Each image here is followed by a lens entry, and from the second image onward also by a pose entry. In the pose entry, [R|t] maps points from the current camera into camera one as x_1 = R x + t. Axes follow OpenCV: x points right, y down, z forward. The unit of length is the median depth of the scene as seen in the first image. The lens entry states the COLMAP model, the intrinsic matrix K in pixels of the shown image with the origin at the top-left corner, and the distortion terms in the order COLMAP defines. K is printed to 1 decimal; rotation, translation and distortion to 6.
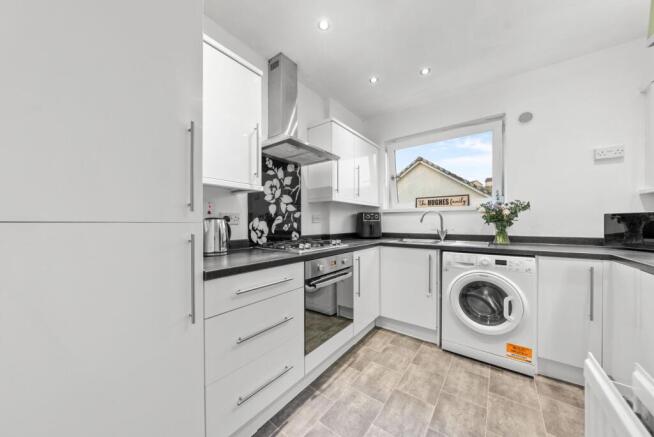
lens RADIAL K [[226.8, 0, 322.1], [0, 226.8, 222.6], [0, 0, 1]] dist [-0.002673, -0.000225]
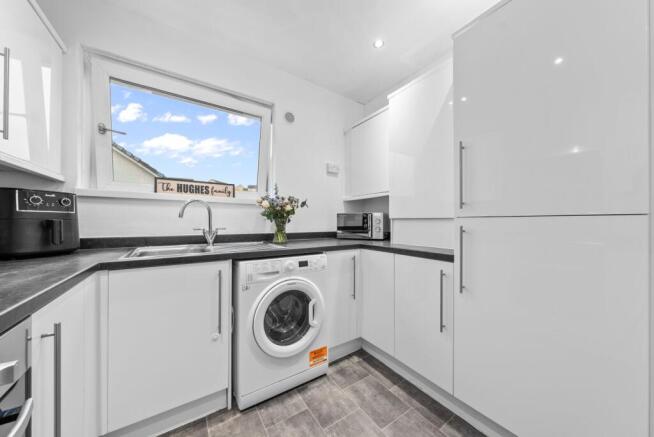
lens RADIAL K [[226.8, 0, 337.7], [0, 226.8, 220.4], [0, 0, 1]] dist [-0.002673, -0.000225]
pose [[0.303688, 0.009060, 0.952729, -0.012156], [-0.005876, 0.999954, -0.007636, 0.010936], [-0.952754, -0.003280, 0.303727, 0.519776]]
